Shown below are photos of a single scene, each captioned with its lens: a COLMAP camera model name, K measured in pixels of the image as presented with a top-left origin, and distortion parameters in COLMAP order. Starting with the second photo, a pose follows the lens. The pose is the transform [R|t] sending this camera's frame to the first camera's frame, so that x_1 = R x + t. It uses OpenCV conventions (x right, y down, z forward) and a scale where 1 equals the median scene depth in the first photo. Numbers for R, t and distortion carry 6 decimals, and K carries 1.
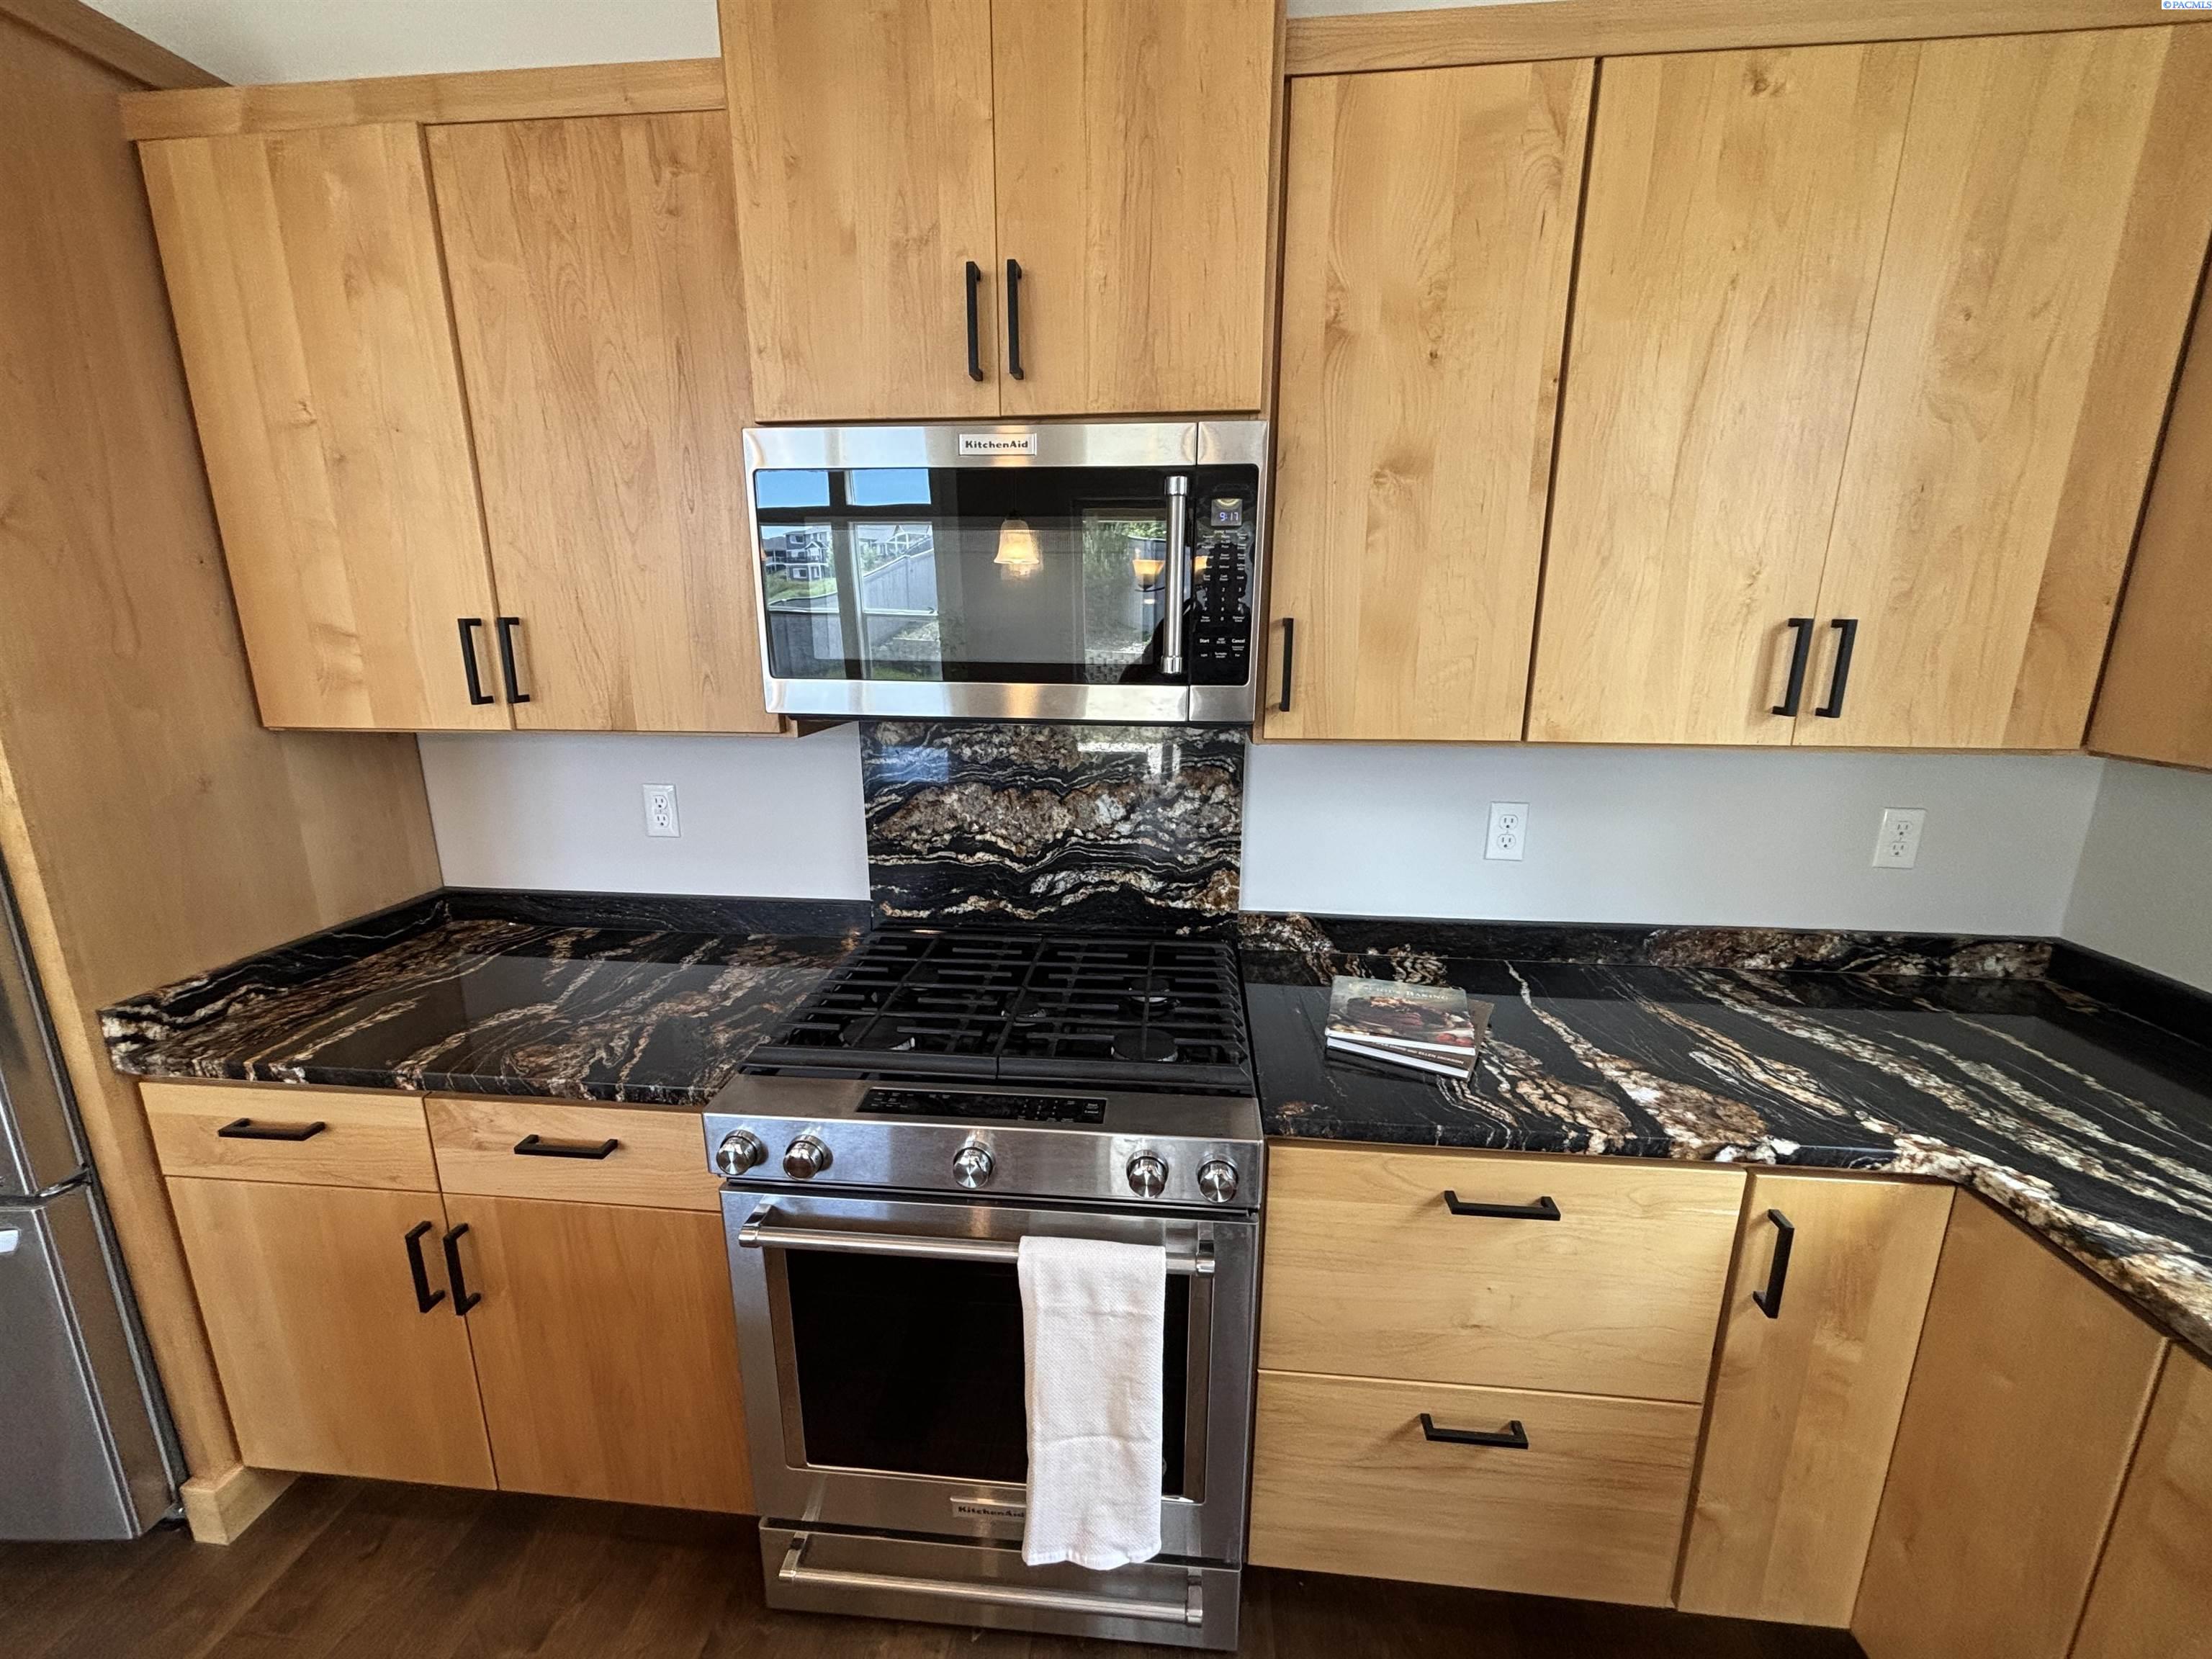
lens RADIAL K [[890.5, 0, 1103.3], [0, 890.5, 820.2], [0, 0, 1]] dist [0.000097, -0.000137]
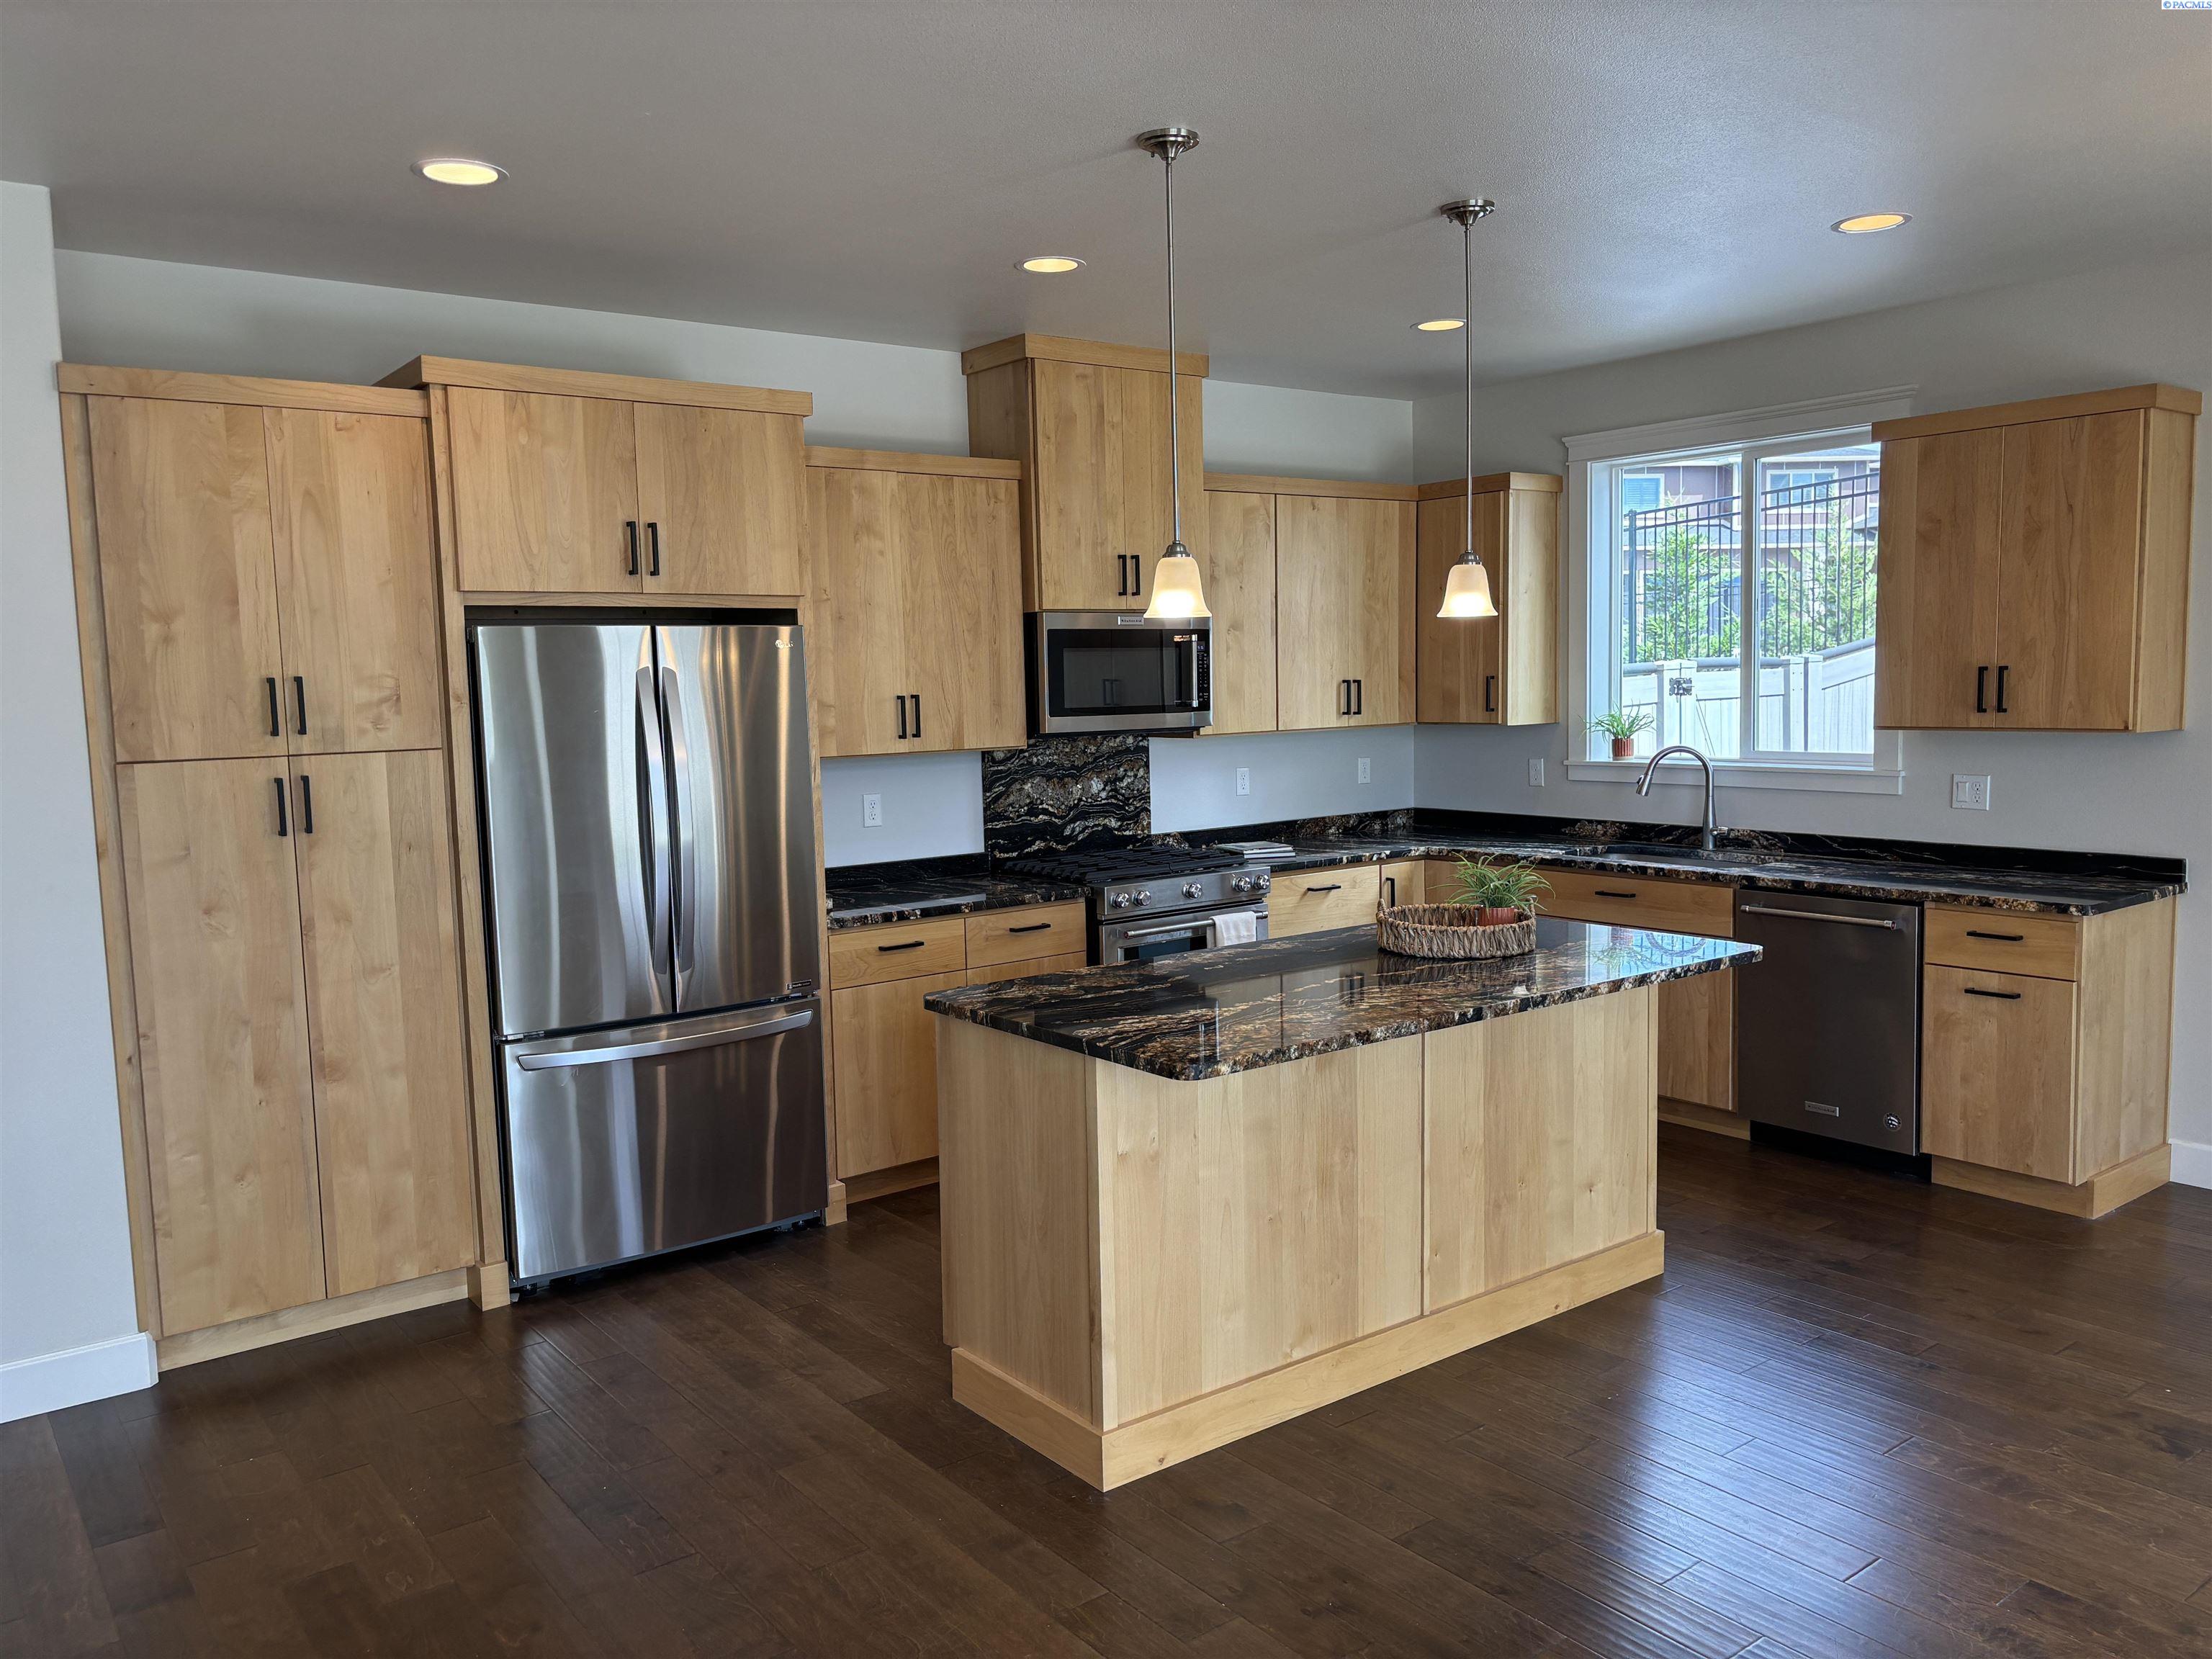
lens RADIAL K [[1672.0, 0, 1106.0], [0, 1672.0, 829.5], [0, 0, 1]] dist [0.025566, -0.001665]
pose [[0.733109, -0.083368, 0.674983, -2.506130], [0.178171, 0.981339, -0.072308, 0.358002], [-0.656359, 0.173272, 0.734282, -1.701030]]
